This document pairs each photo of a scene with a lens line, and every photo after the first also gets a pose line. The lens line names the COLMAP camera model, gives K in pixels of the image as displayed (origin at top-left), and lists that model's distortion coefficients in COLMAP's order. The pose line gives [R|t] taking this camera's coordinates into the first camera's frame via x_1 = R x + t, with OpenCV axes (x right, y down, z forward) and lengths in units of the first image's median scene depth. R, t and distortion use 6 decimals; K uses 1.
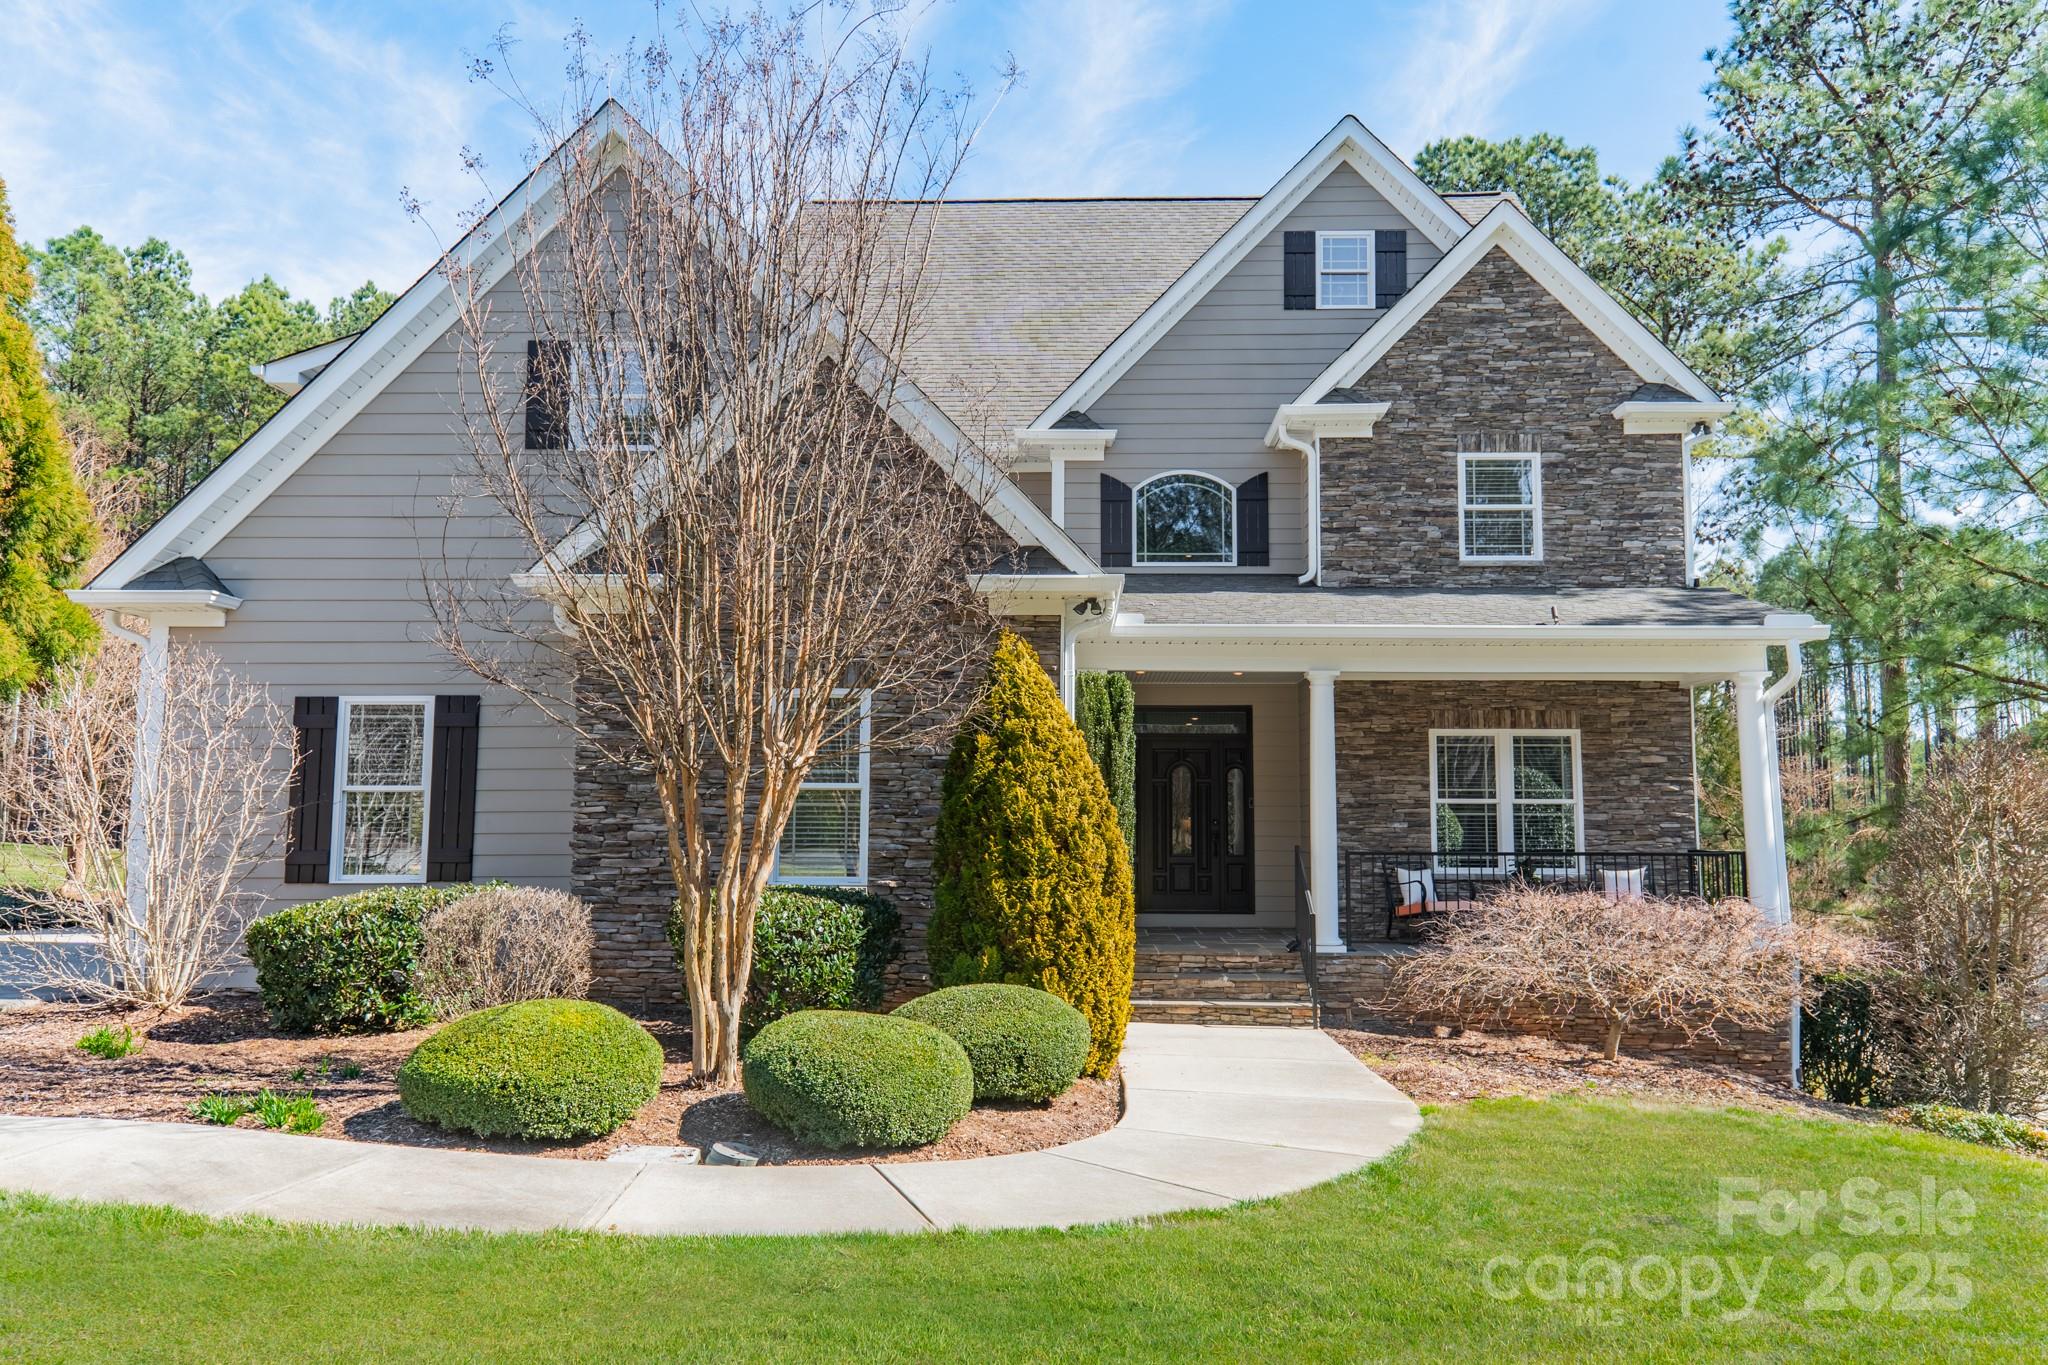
lens RADIAL K [[1487.9, 0, 1024.0], [0, 1487.9, 682.5], [0, 0, 1]] dist [0.052724, 0.002976]
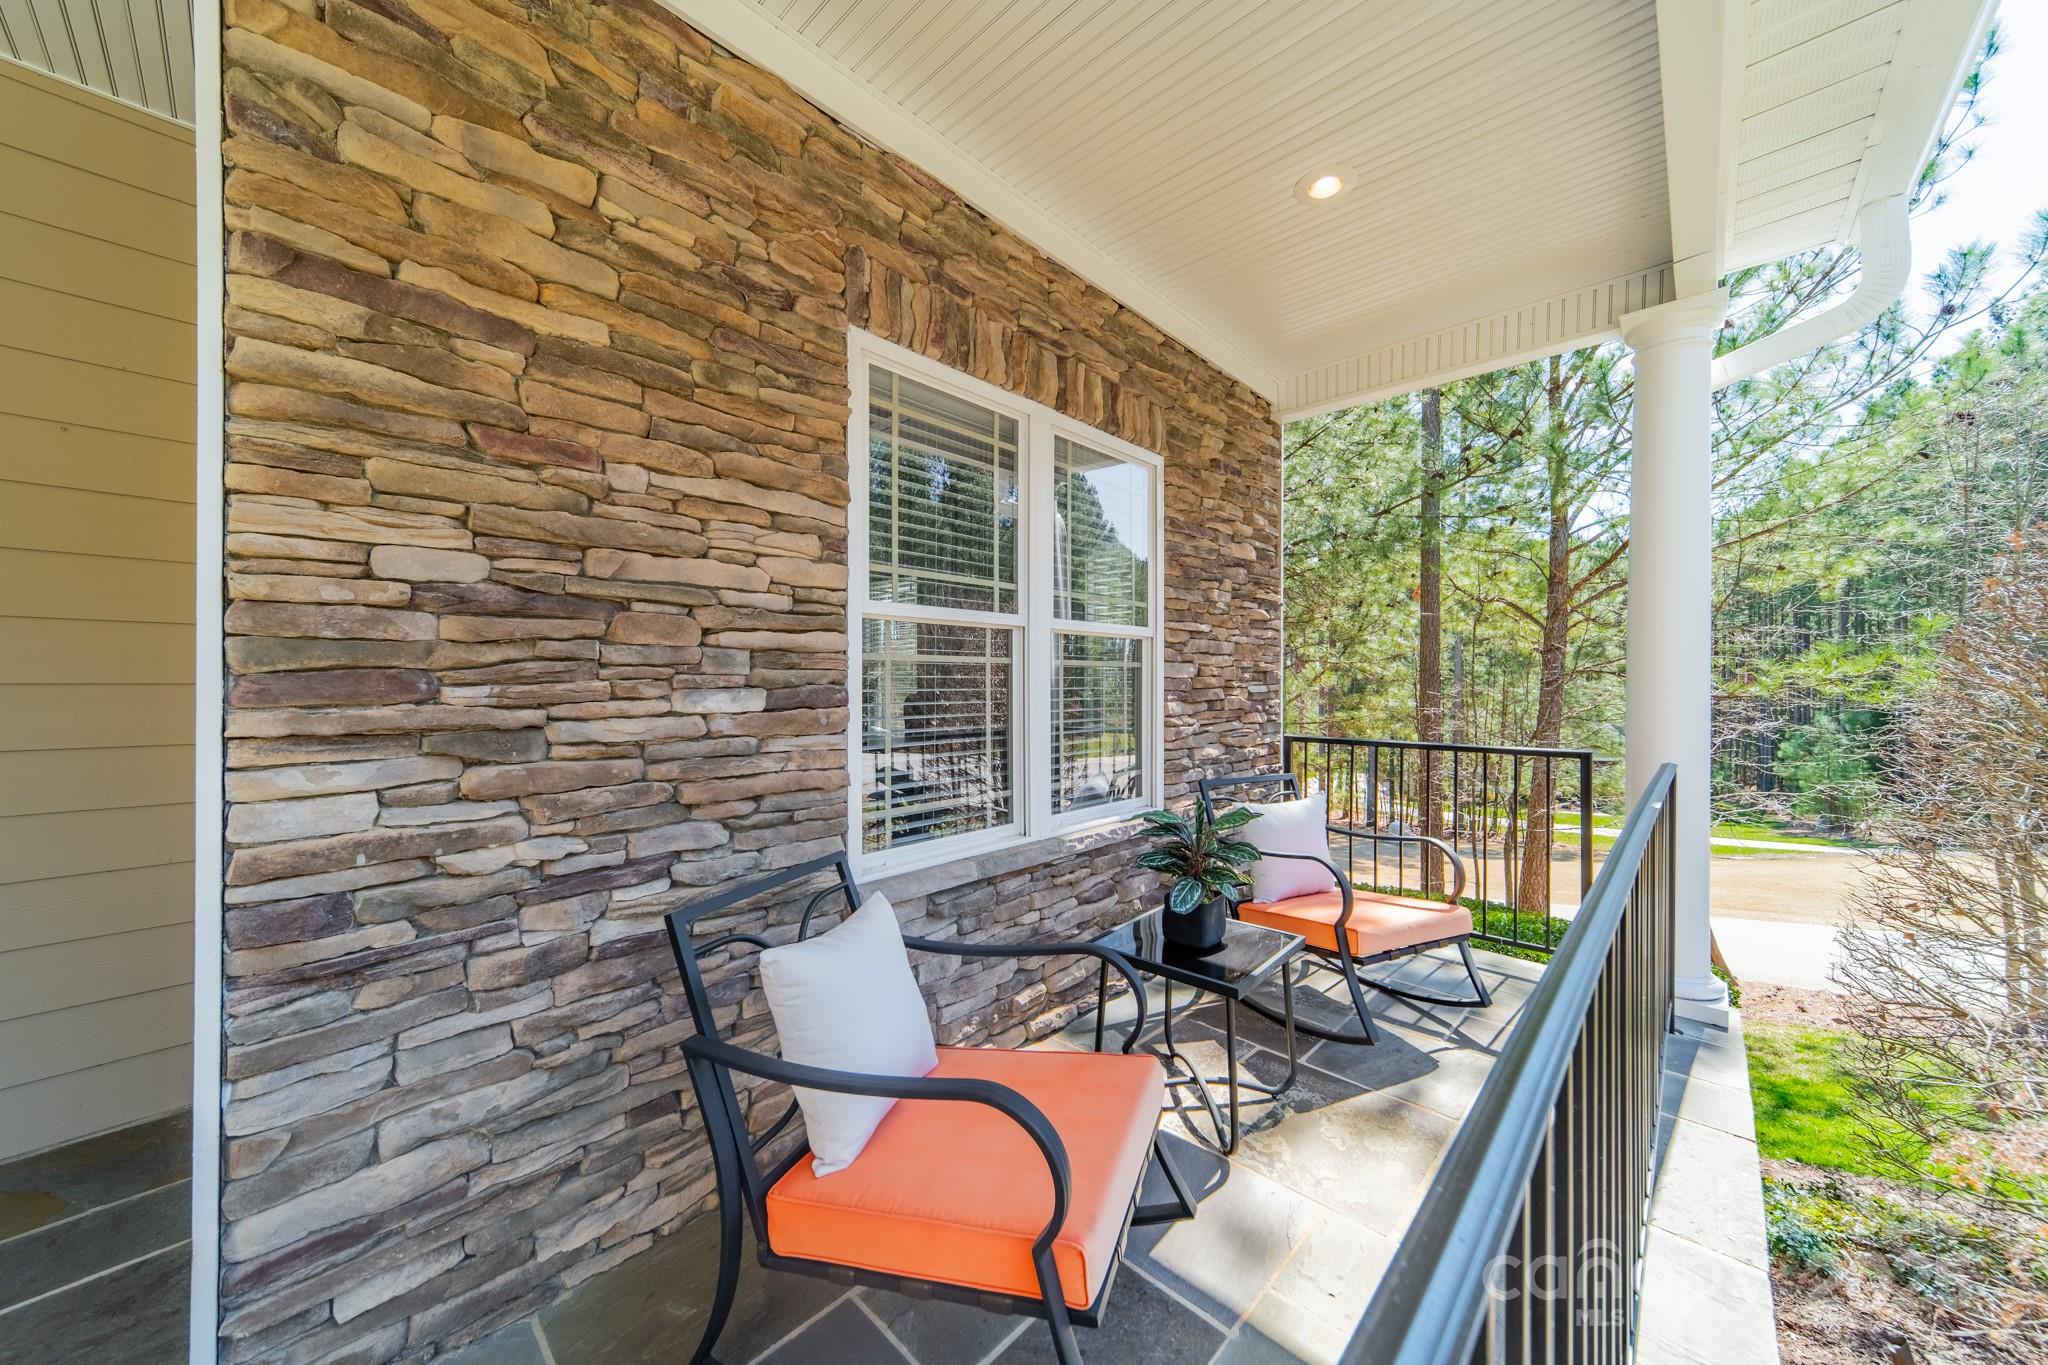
lens RADIAL K [[709.5, 0, 1024.0], [0, 709.5, 682.5], [0, 0, 1]] dist [-0.001187, -0.000190]
pose [[0.672872, -0.005012, 0.739742, 0.201740], [-0.071276, 0.994885, 0.071574, 0.081340], [-0.736317, -0.100886, 0.669074, 0.893132]]
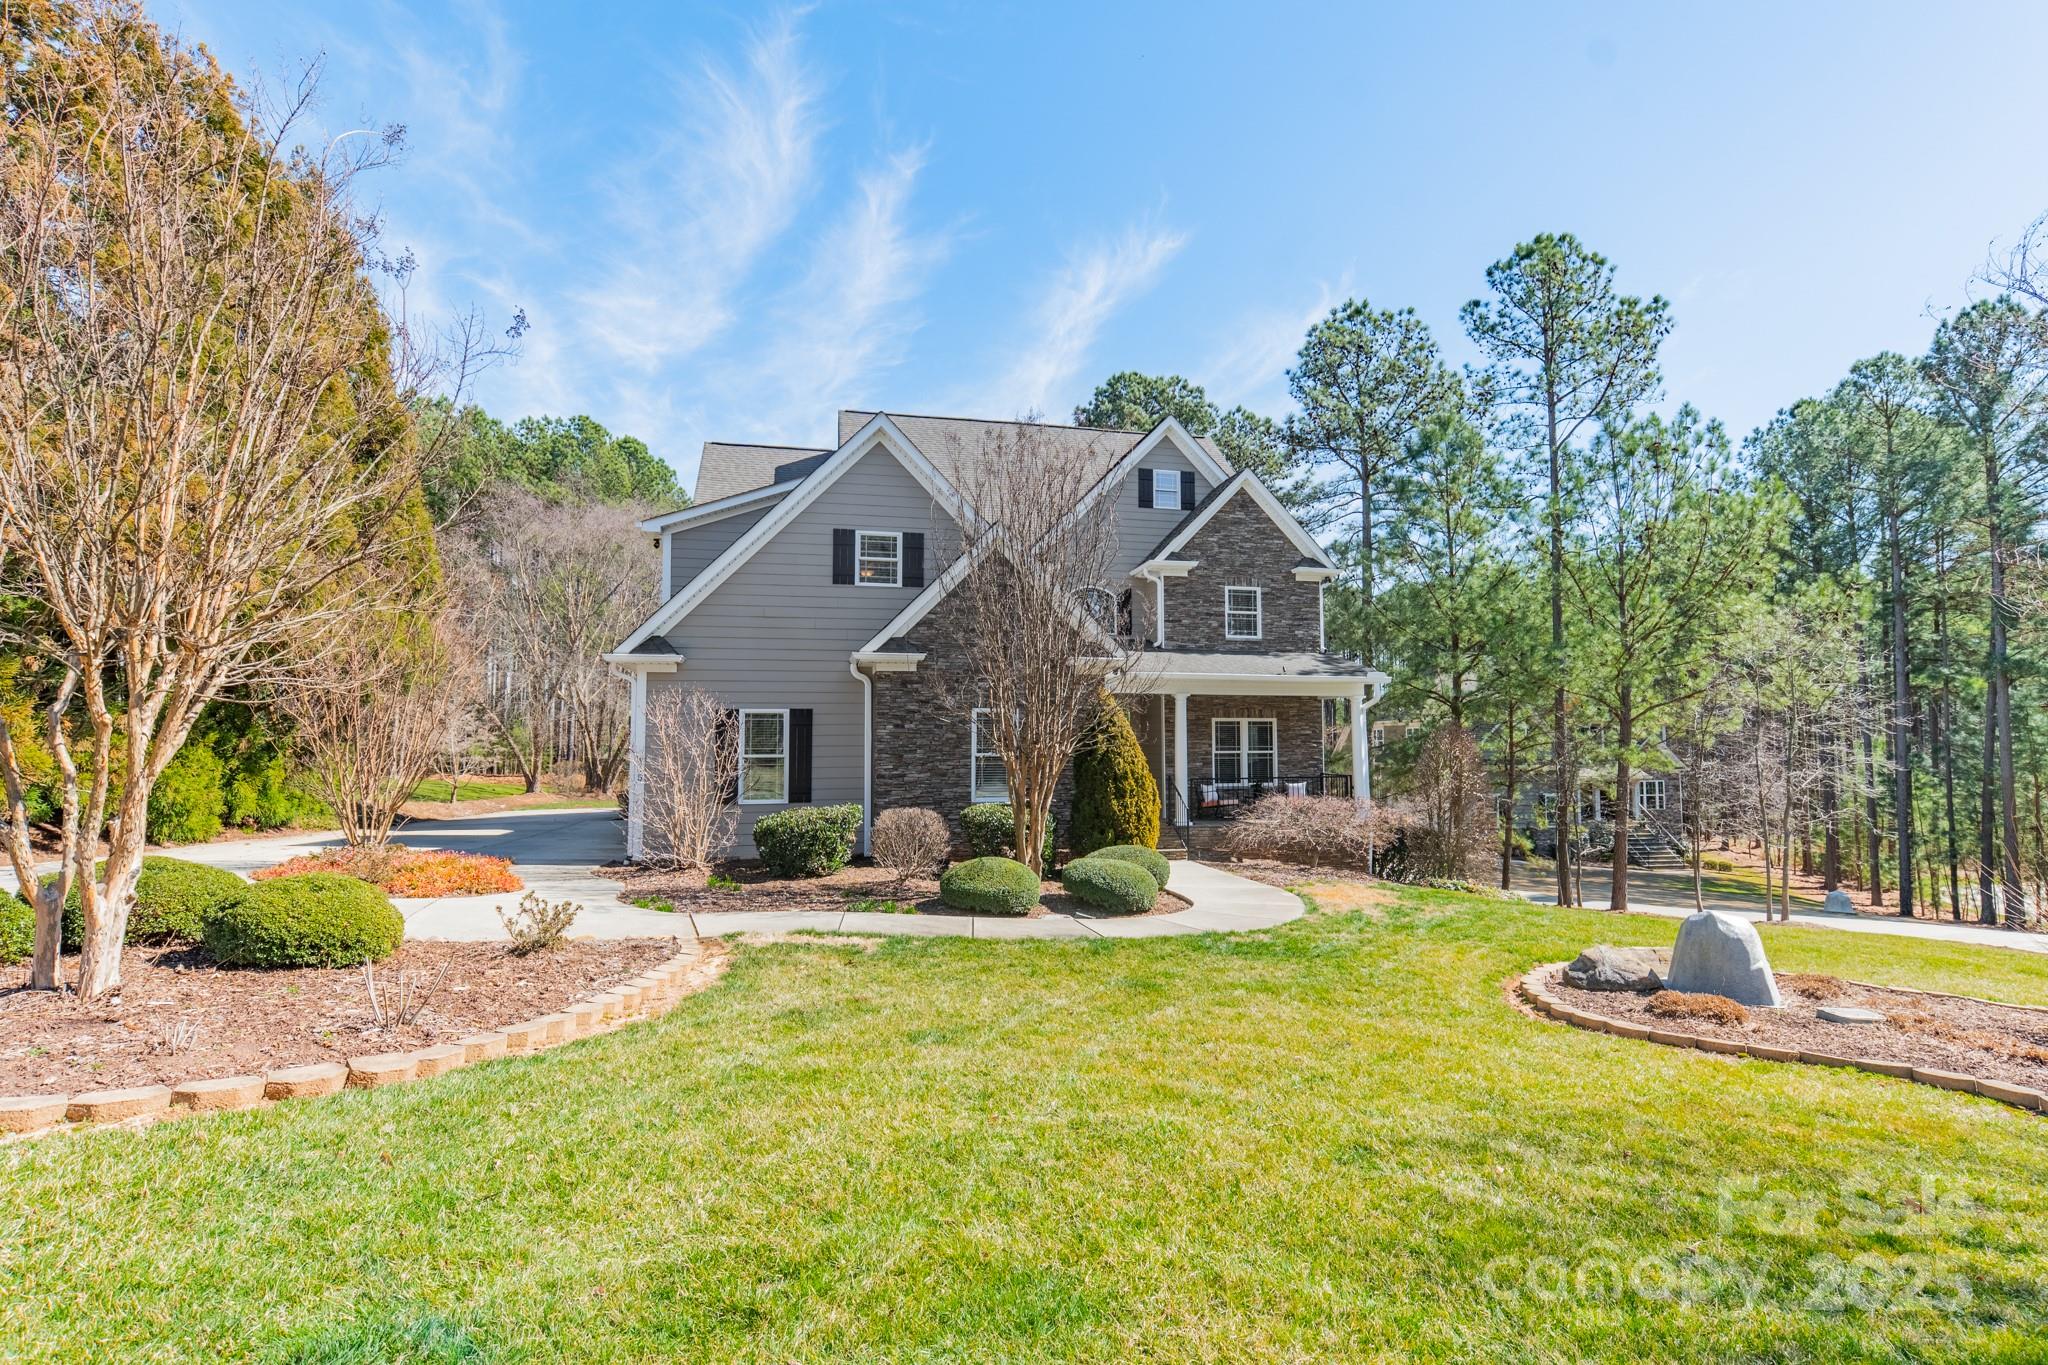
lens RADIAL K [[952.2, 0, 1024.0], [0, 952.2, 682.5], [0, 0, 1]] dist [0.000665, 0.000291]
pose [[0.966703, 0.009503, 0.255725, -0.328212], [-0.017854, 0.999380, 0.030355, -0.054764], [-0.255278, -0.033910, 0.966273, -0.225290]]
